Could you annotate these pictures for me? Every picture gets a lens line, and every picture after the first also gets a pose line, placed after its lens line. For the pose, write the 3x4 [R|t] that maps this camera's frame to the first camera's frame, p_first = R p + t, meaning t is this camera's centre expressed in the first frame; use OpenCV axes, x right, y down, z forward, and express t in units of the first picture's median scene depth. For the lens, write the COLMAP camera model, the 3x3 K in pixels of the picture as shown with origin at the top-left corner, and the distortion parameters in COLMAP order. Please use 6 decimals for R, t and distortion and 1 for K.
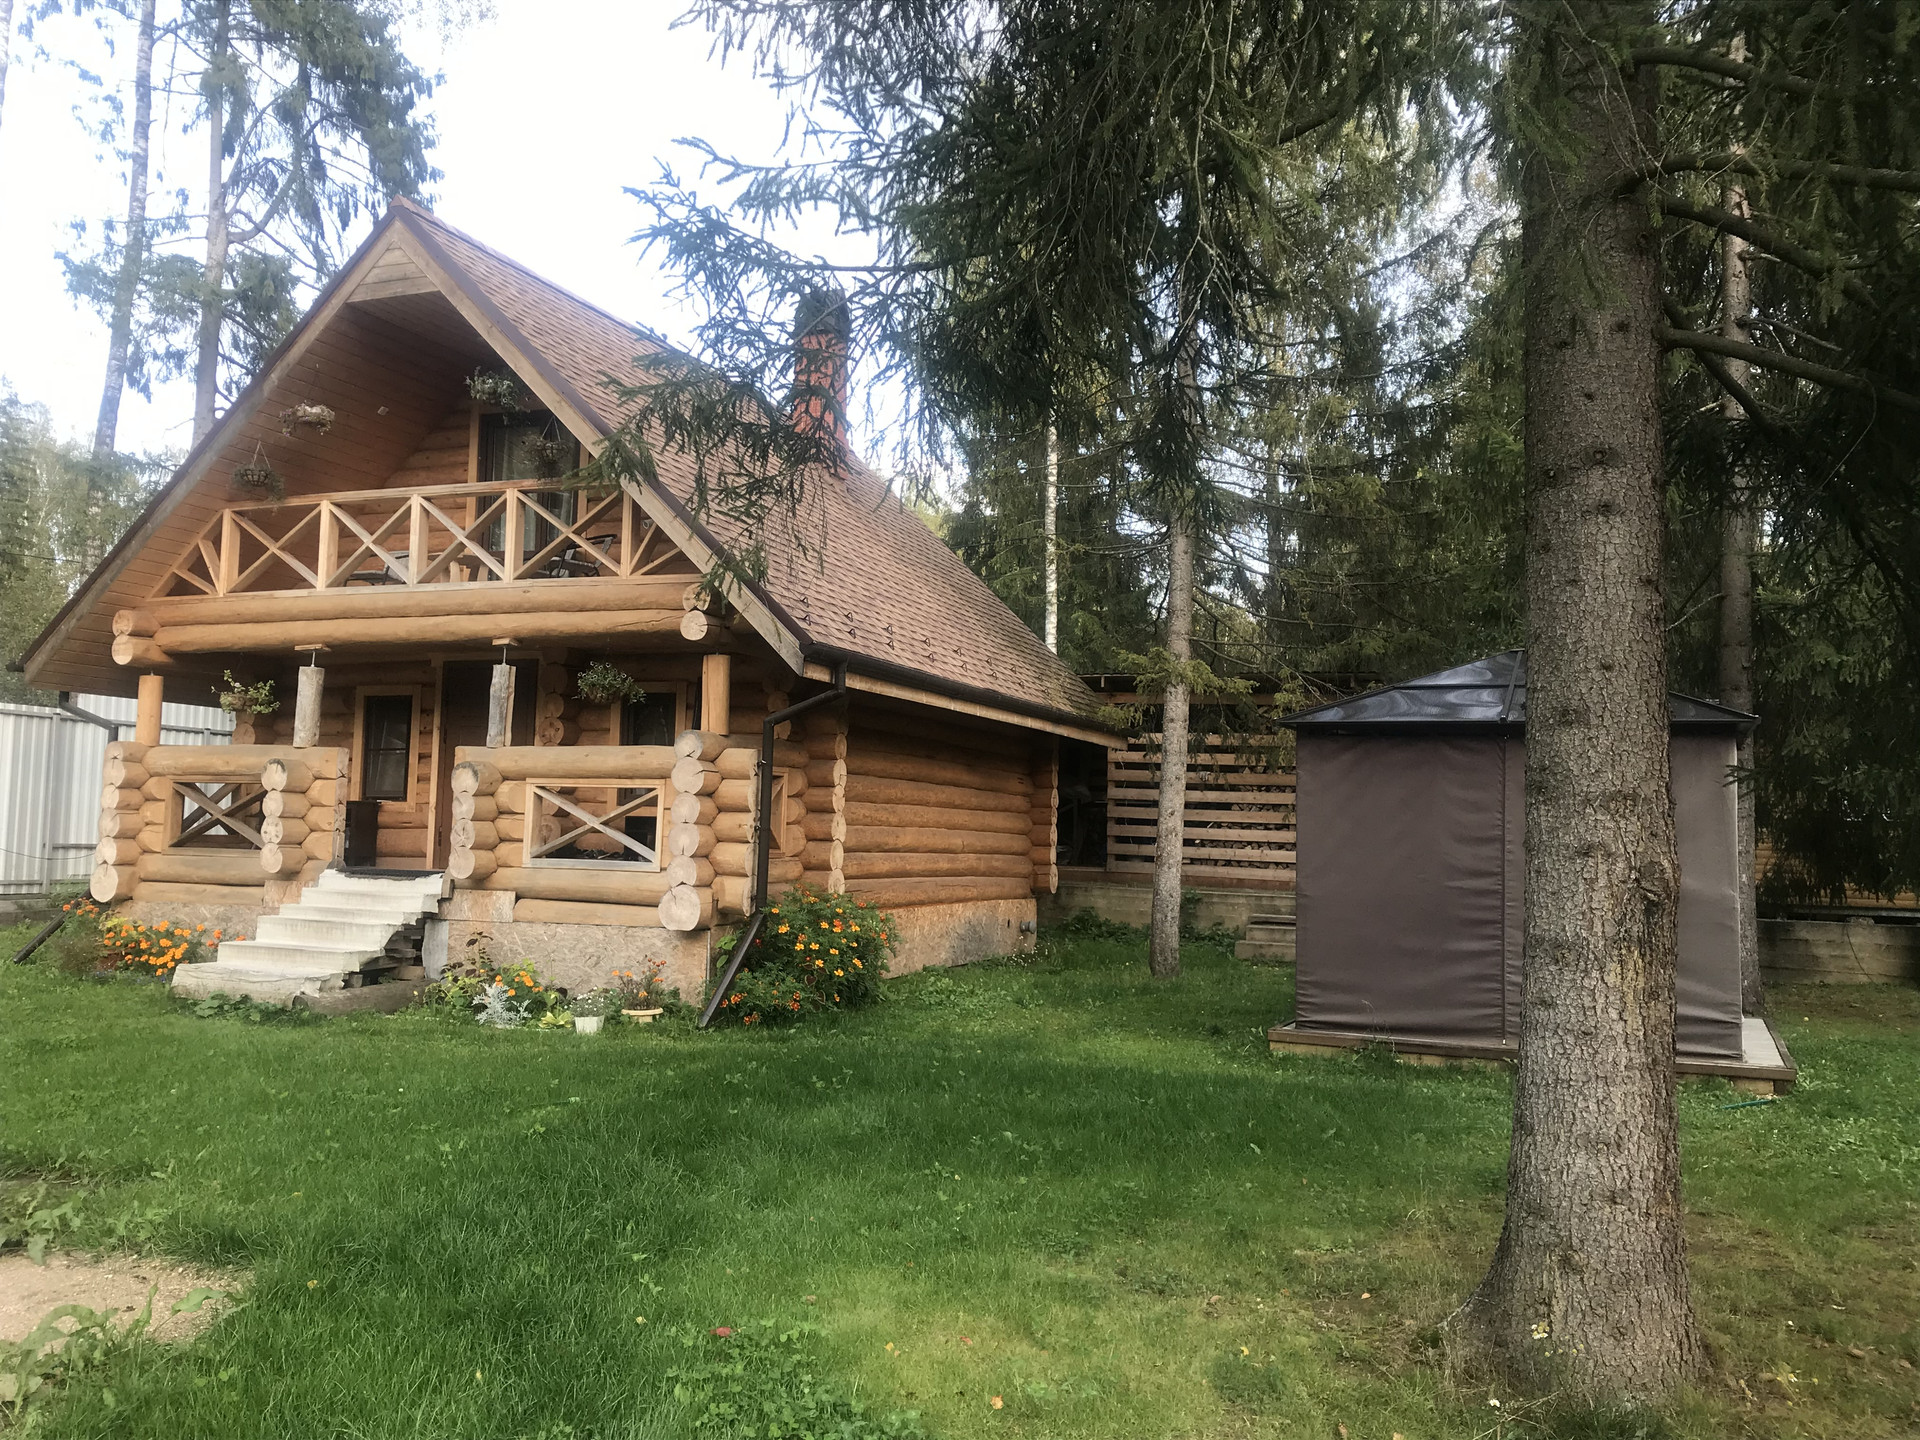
lens RADIAL K [[1619.0, 0, 960.0], [0, 1619.0, 720.0], [0, 0, 1]] dist [-0.010261, -0.007152]
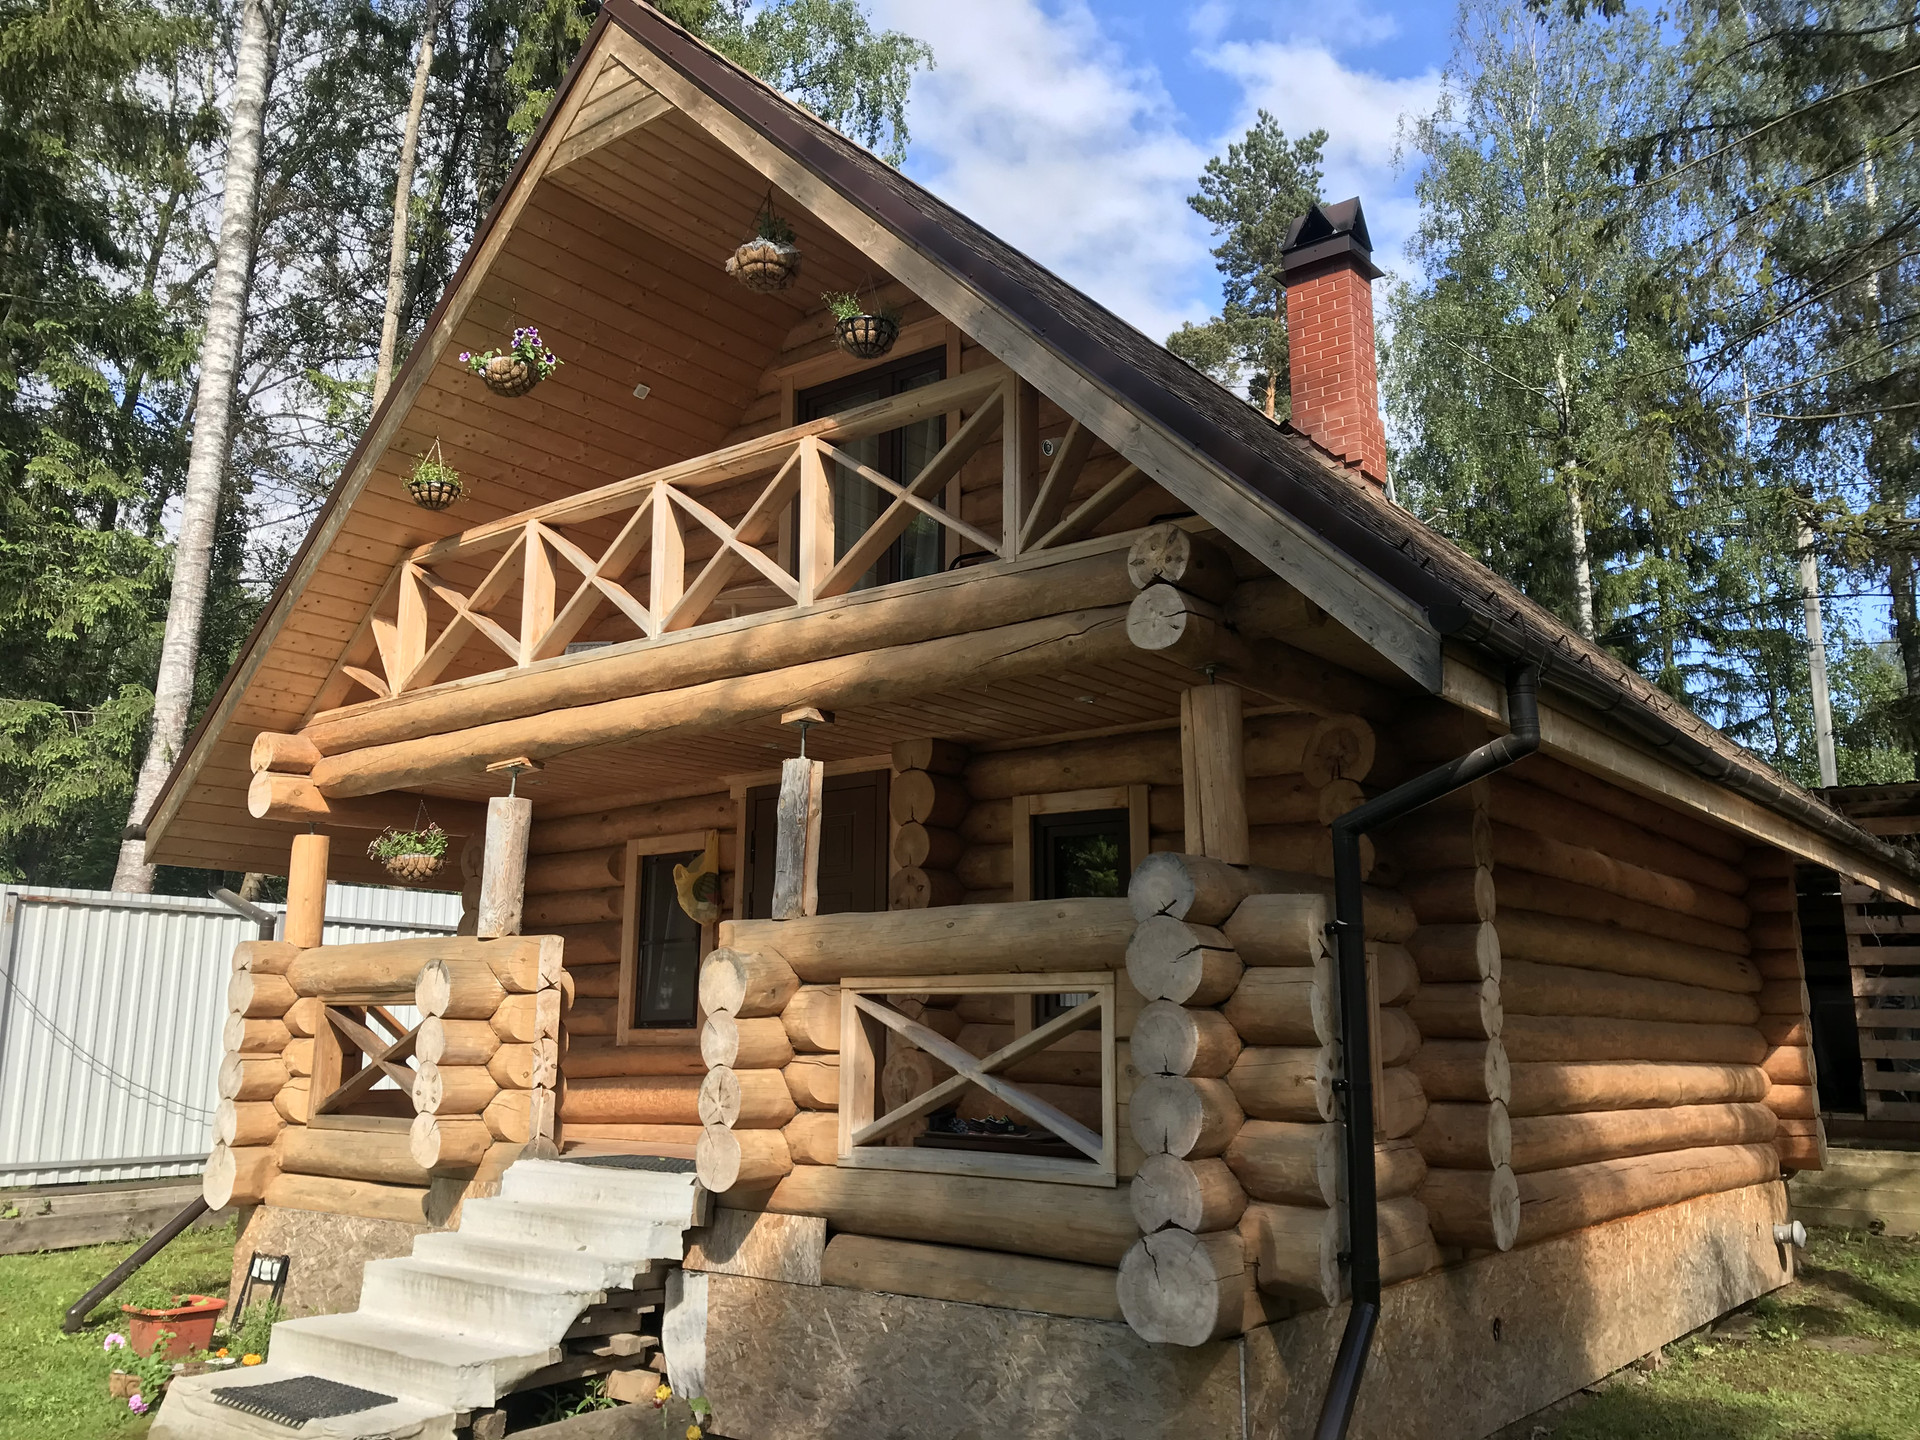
lens RADIAL K [[1570.1, 0, 912.3], [0, 1570.1, 662.3], [0, 0, 1]] dist [0.098639, -0.213246]
pose [[0.949782, -0.087337, -0.300477, -0.087759], [0.036161, 0.984460, -0.171844, 0.023240], [0.310816, 0.152348, 0.938181, 0.508042]]
